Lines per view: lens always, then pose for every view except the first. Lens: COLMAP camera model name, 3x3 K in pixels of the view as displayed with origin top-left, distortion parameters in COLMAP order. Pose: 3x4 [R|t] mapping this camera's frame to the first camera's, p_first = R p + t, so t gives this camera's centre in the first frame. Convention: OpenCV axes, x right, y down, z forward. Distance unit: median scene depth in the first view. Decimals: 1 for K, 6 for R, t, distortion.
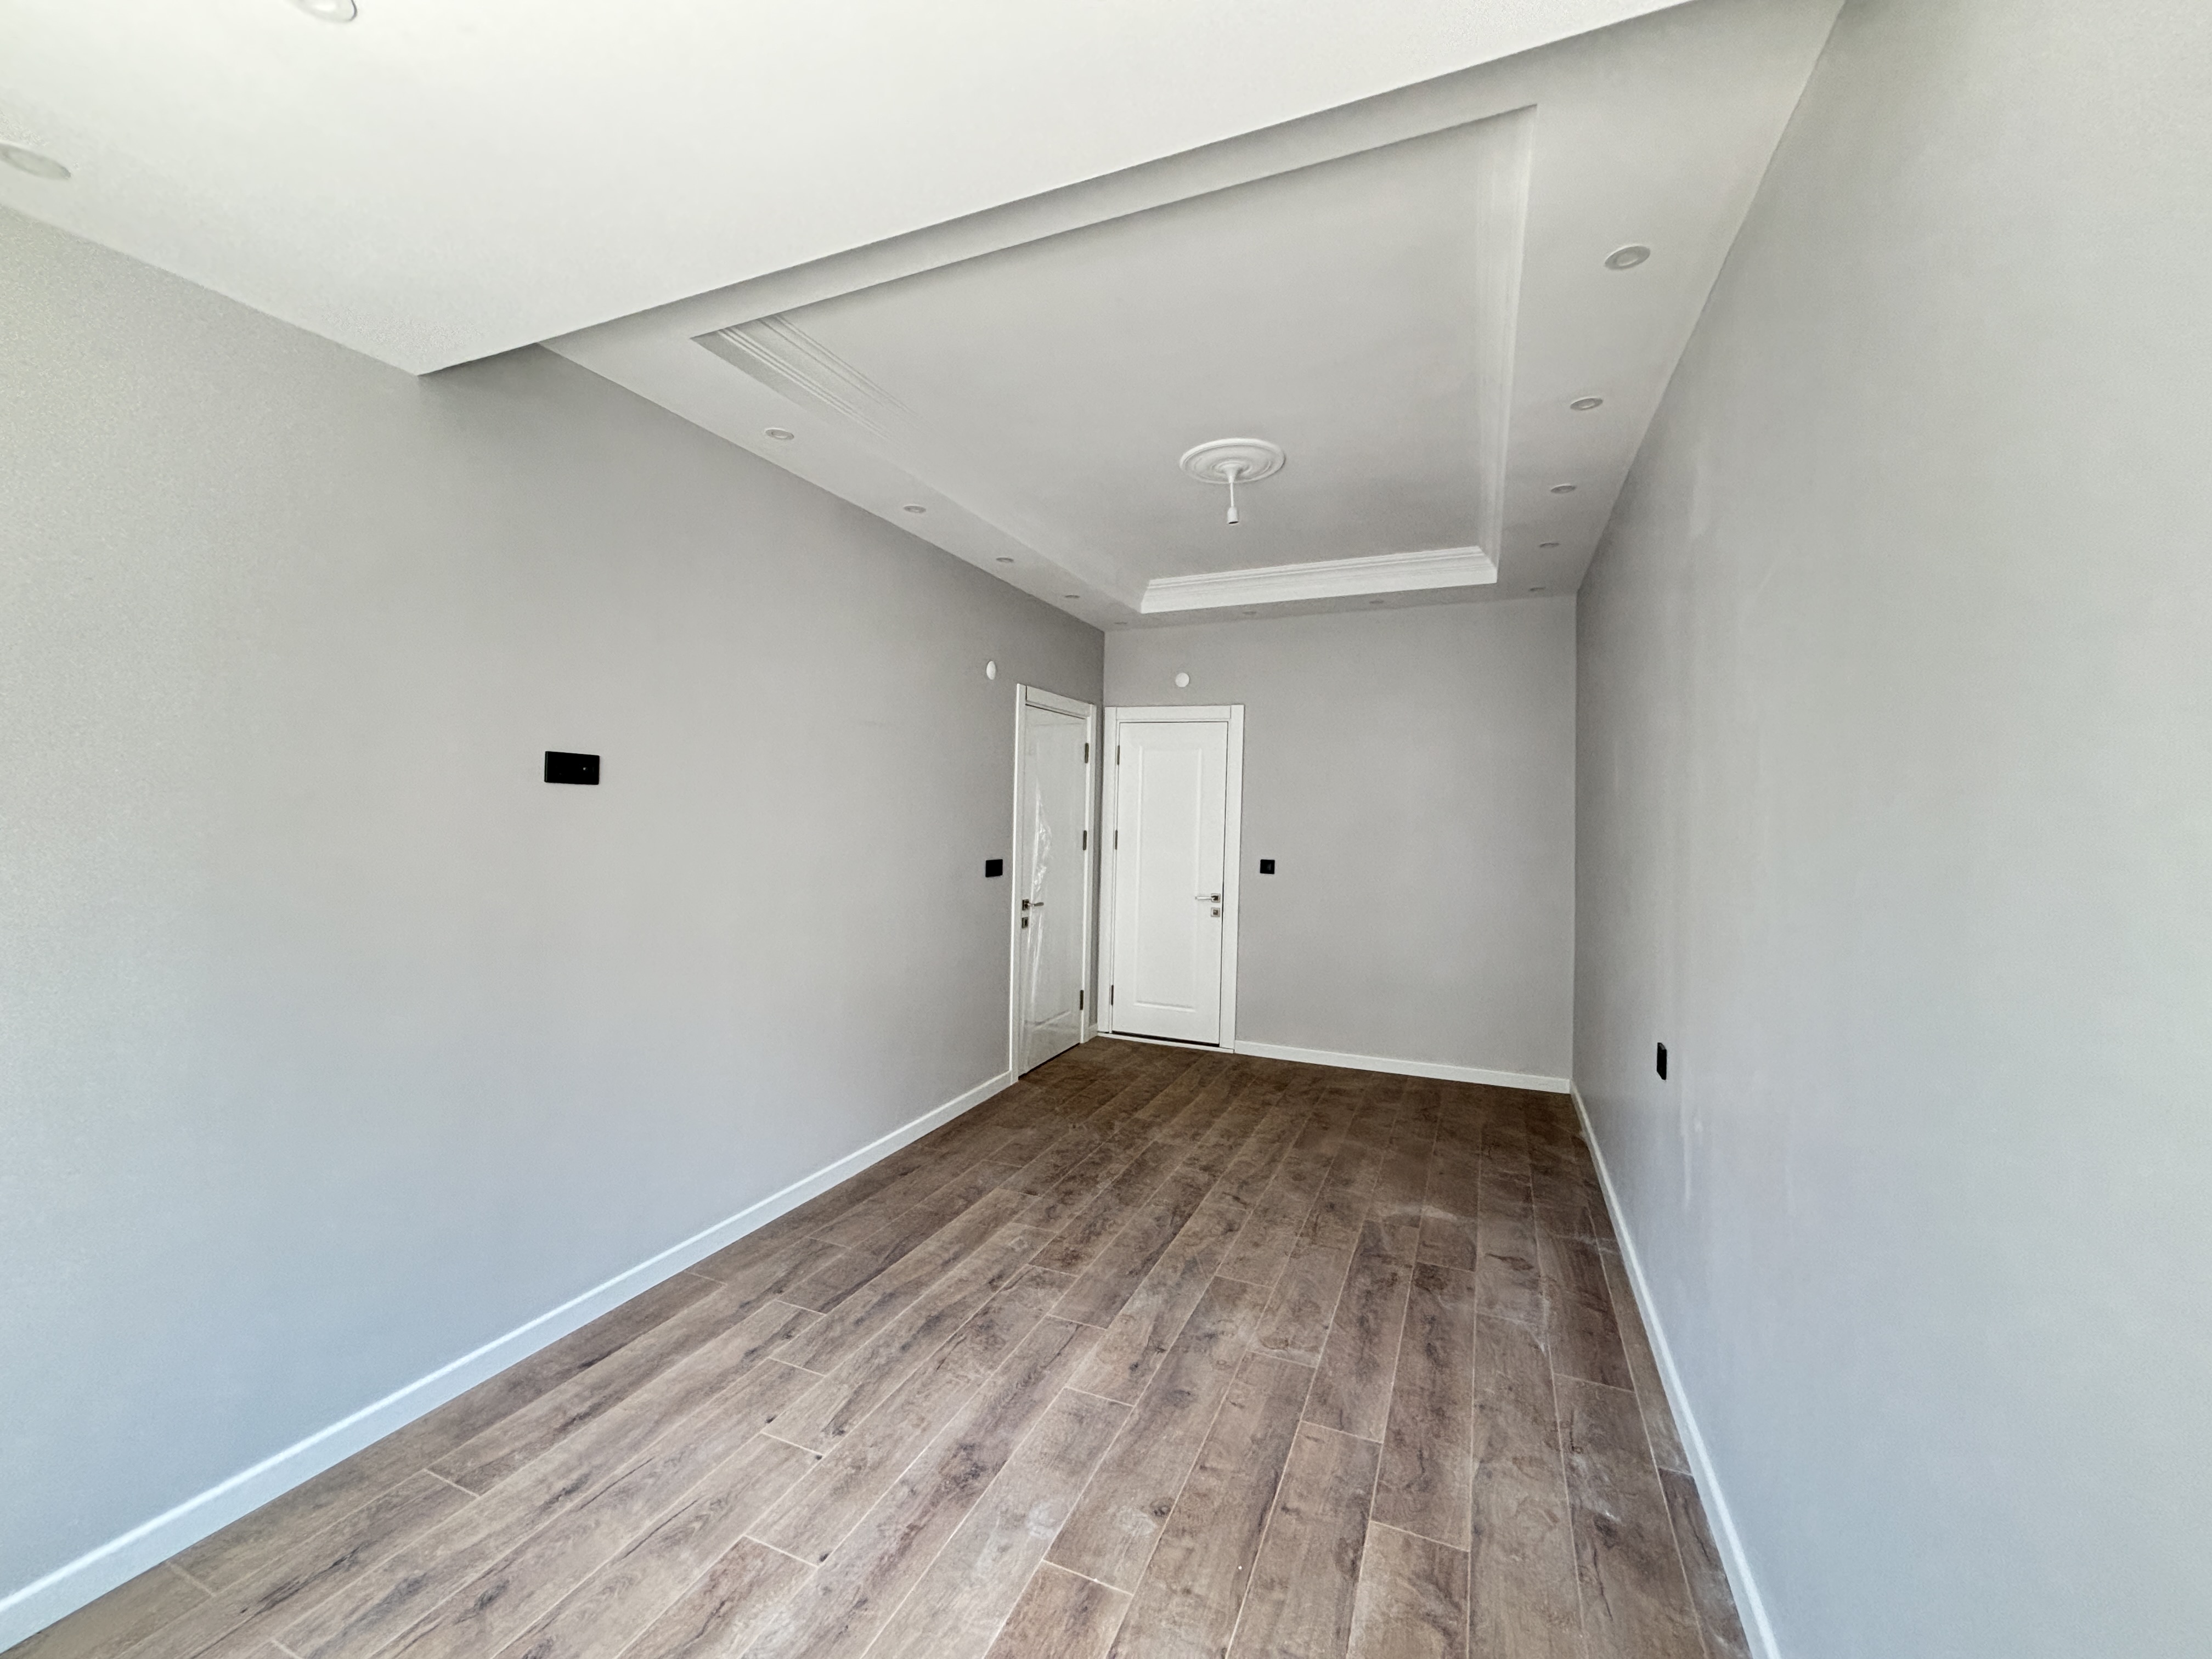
lens RADIAL K [[891.0, 0, 1111.6], [0, 891.0, 827.6], [0, 0, 1]] dist [0.000420, -0.000415]
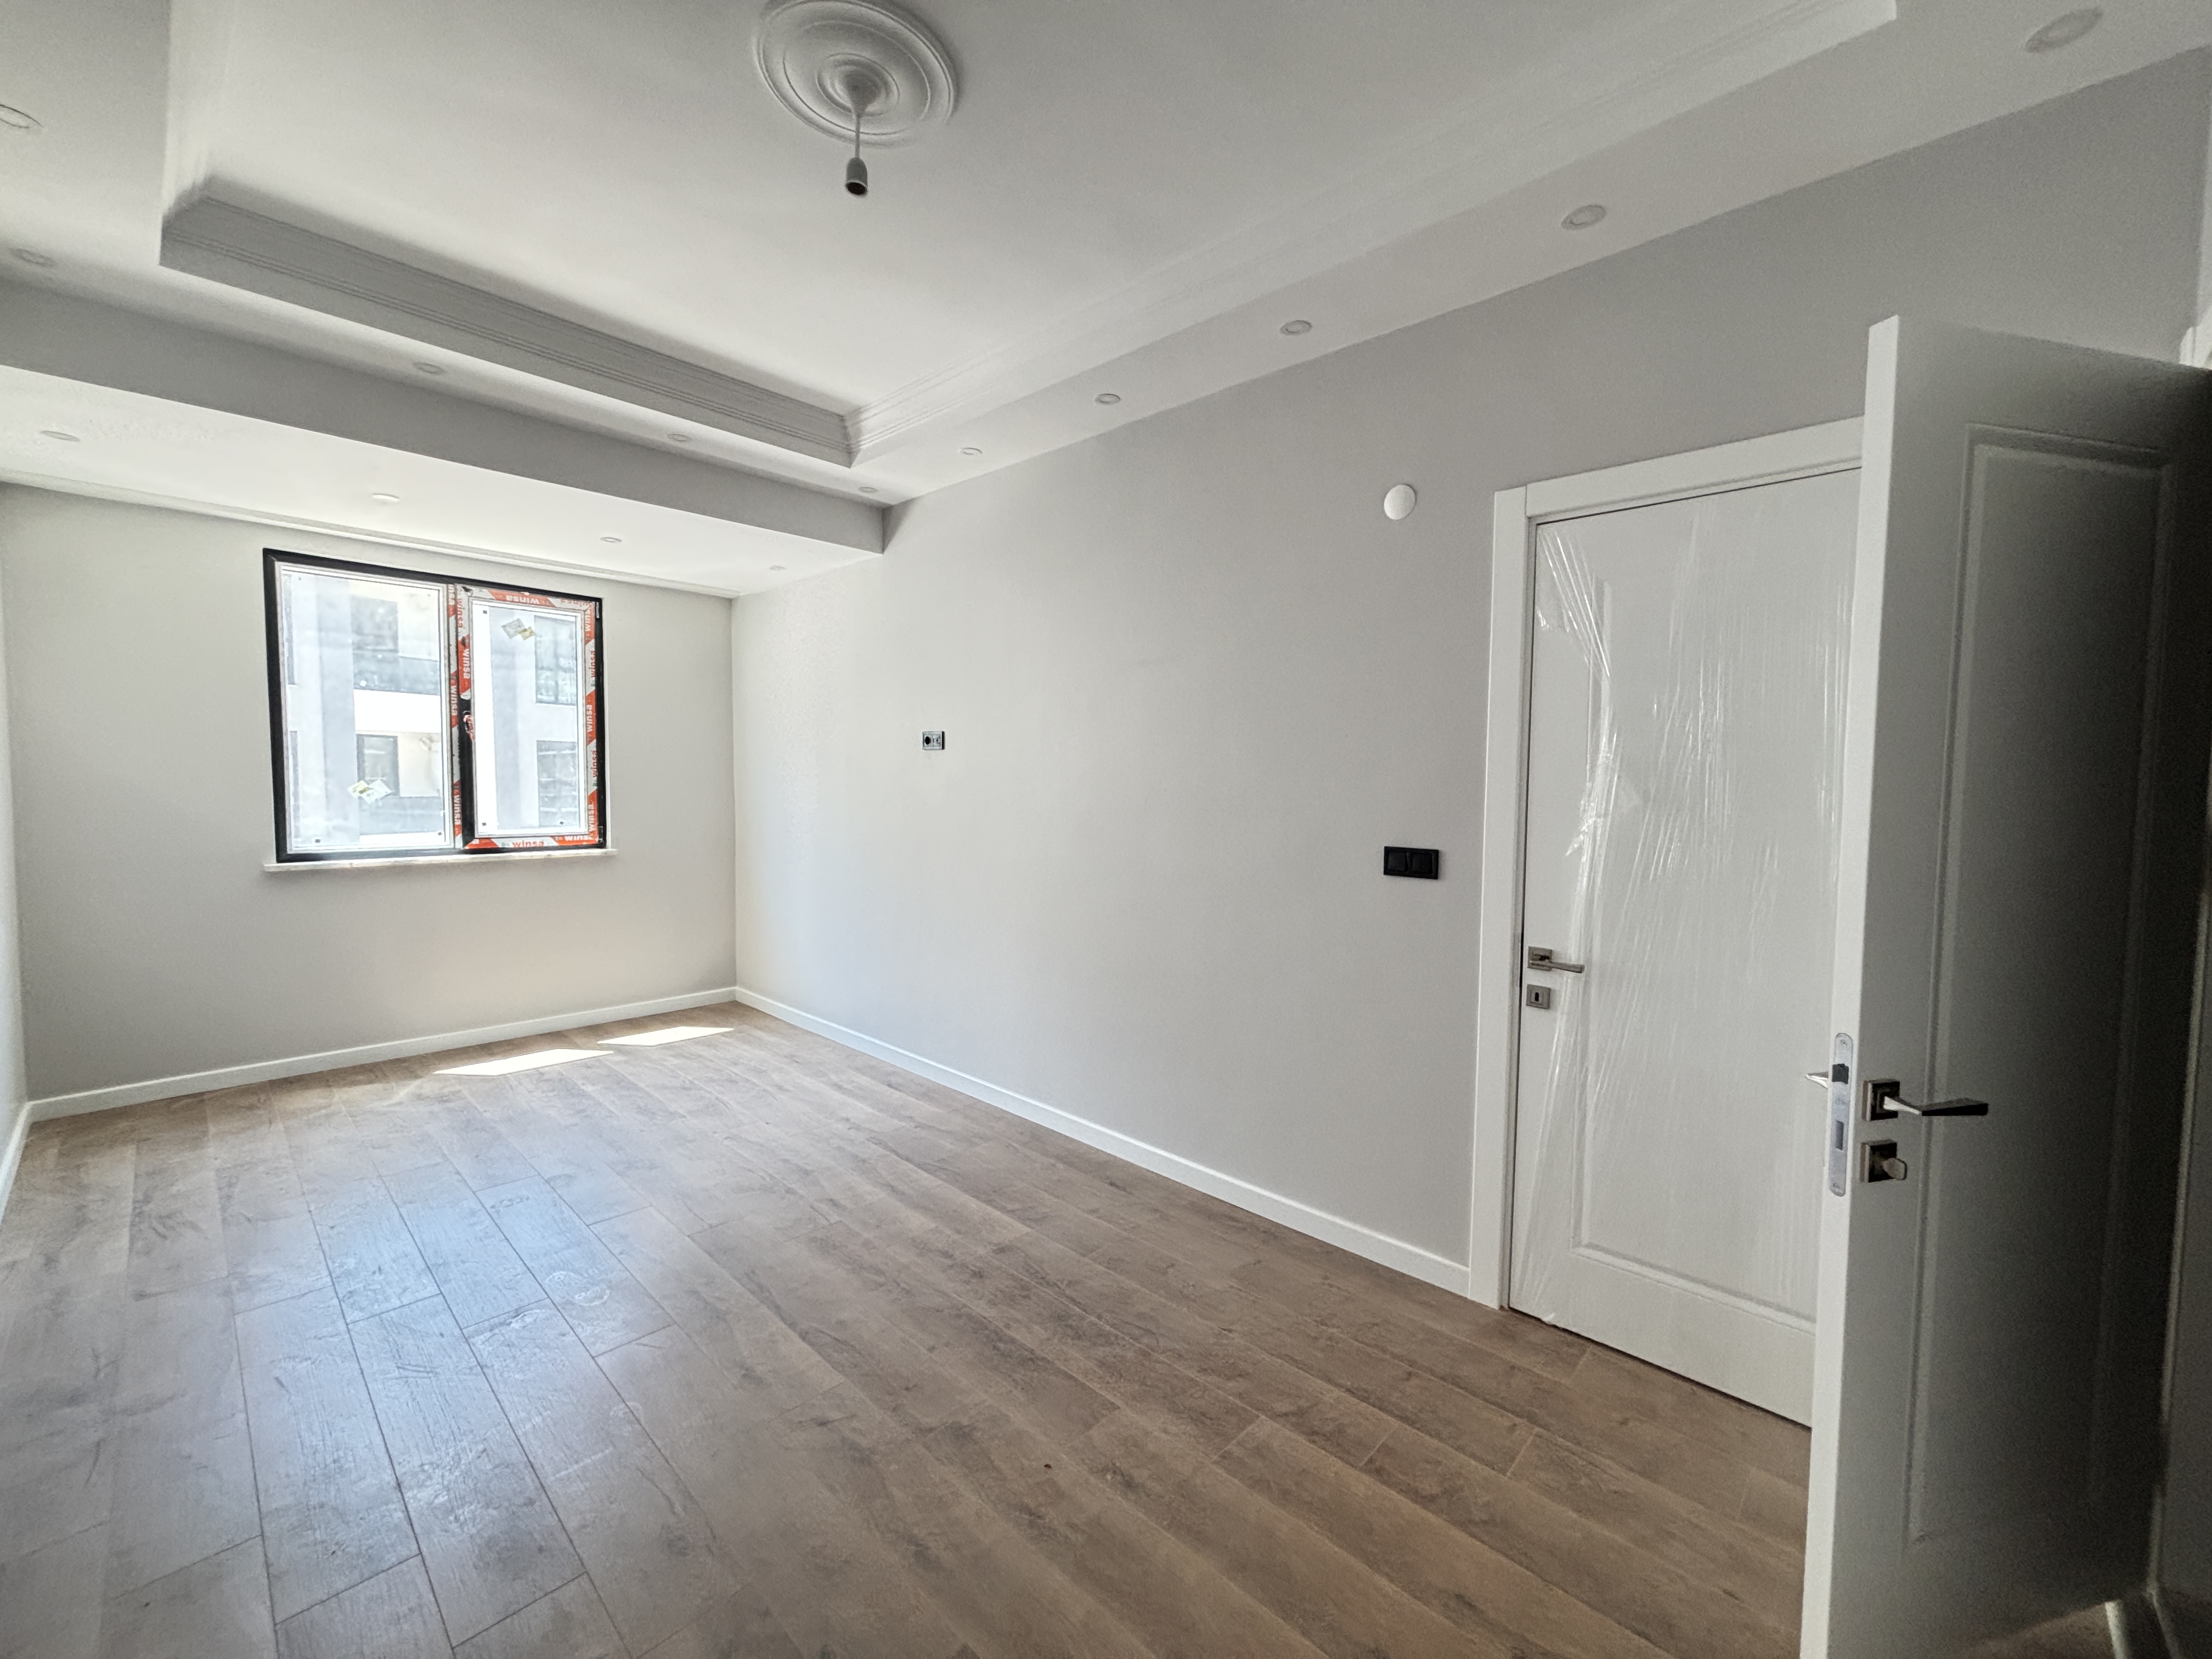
lens RADIAL K [[891.0, 0, 1111.6], [0, 891.0, 827.6], [0, 0, 1]] dist [0.000420, -0.000415]
pose [[-0.350162, 0.027014, -0.936300, 0.684259], [-0.033532, 0.998582, 0.041351, 0.011620], [0.936089, 0.045876, -0.348759, 1.559227]]
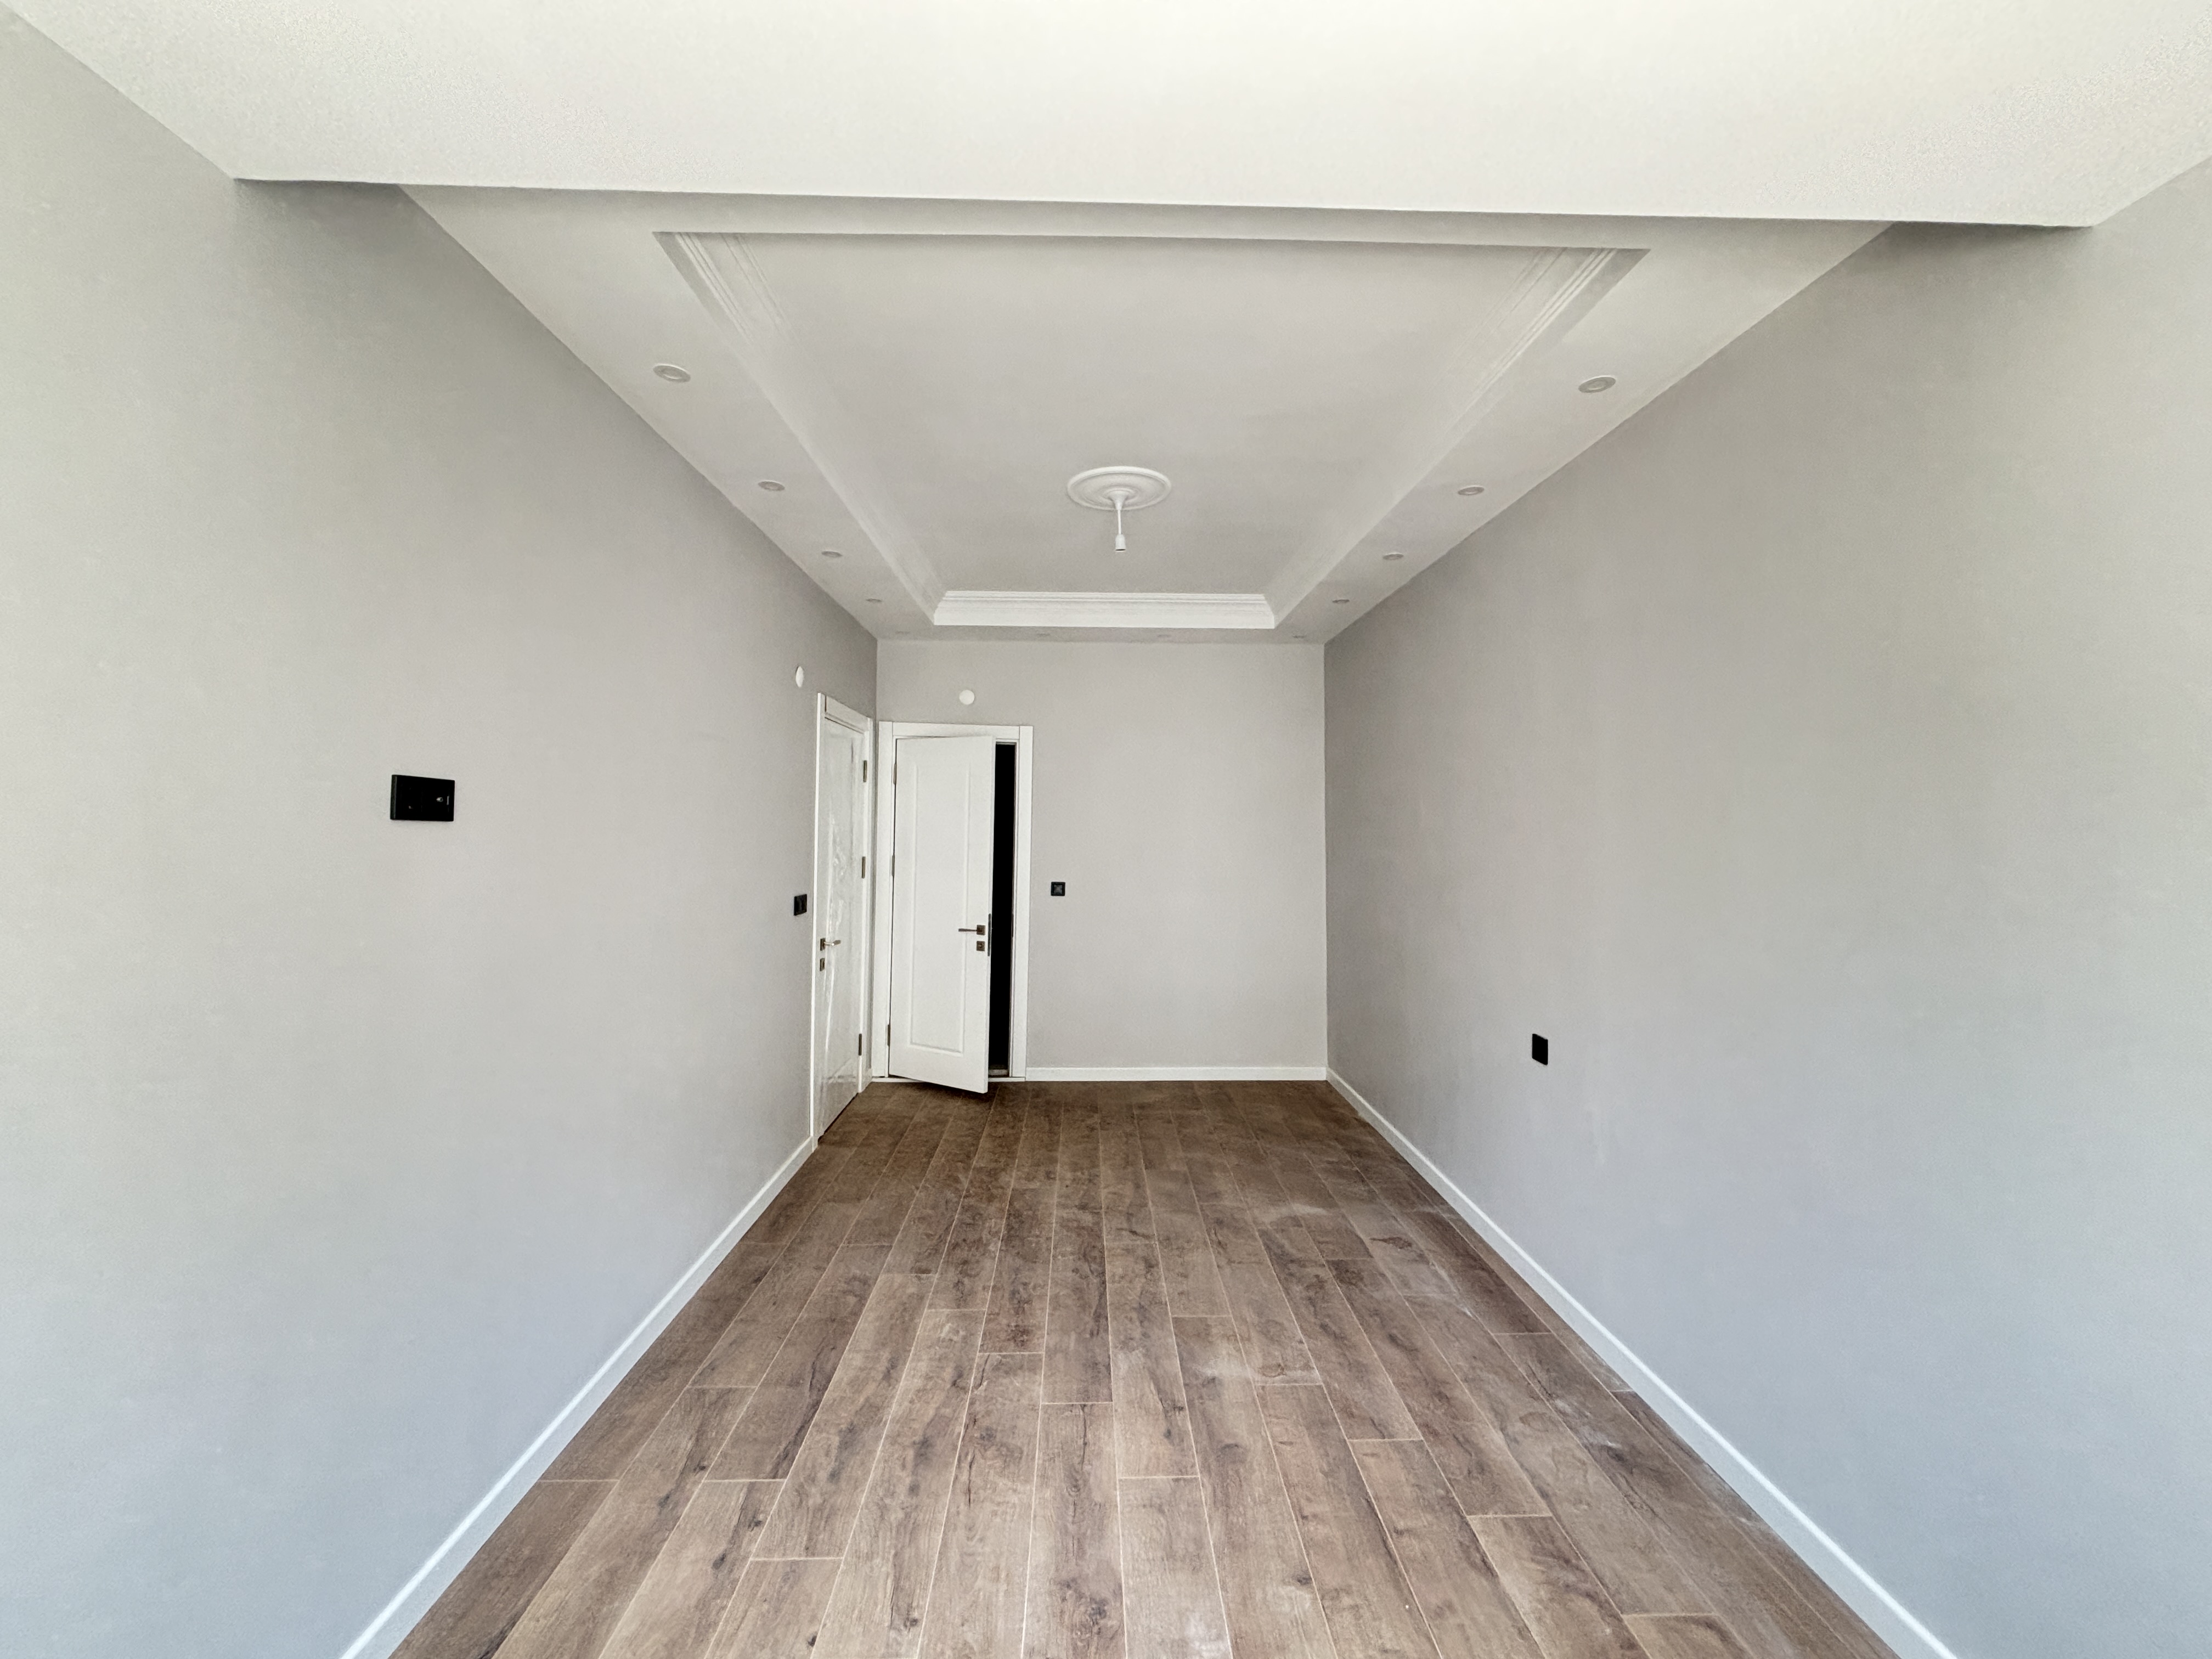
lens RADIAL K [[892.0, 0, 1112.9], [0, 892.0, 824.5], [0, 0, 1]] dist [-0.009824, 0.007760]
pose [[0.908750, -0.005160, 0.417310, -0.334352], [0.012049, 0.999831, -0.013876, -0.025161], [-0.417168, 0.017638, 0.908658, 0.122123]]
